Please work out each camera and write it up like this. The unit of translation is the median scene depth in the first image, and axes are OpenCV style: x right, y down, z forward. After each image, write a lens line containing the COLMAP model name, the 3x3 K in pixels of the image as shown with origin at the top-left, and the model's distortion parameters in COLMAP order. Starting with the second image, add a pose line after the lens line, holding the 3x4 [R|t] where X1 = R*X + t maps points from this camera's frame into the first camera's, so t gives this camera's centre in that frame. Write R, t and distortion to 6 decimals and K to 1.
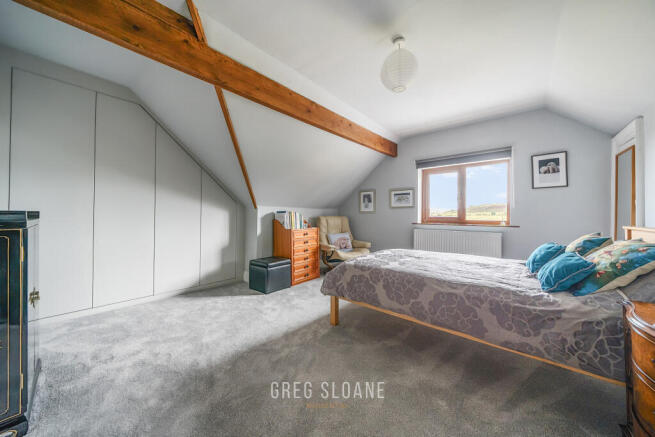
lens RADIAL K [[223.7, 0, 324.5], [0, 223.7, 216.0], [0, 0, 1]] dist [-0.001503, 0.000017]
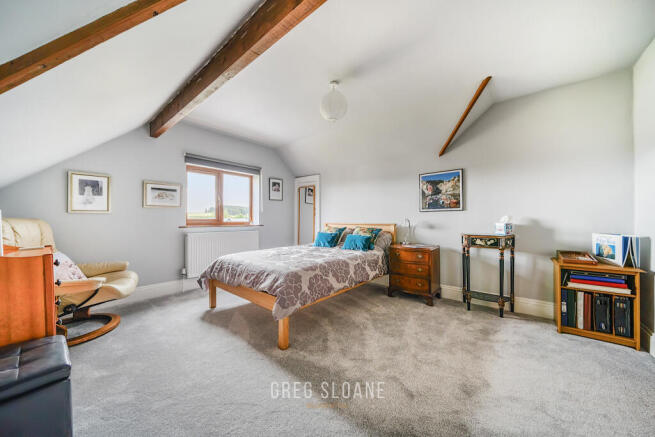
lens RADIAL K [[223.7, 0, 324.7], [0, 223.7, 218.2], [0, 0, 1]] dist [-0.001503, 0.000017]
pose [[0.012256, -0.005509, 0.999910, -0.576175], [-0.001055, 0.999984, 0.005523, -0.005933], [-0.999924, -0.001123, 0.012250, 0.610779]]
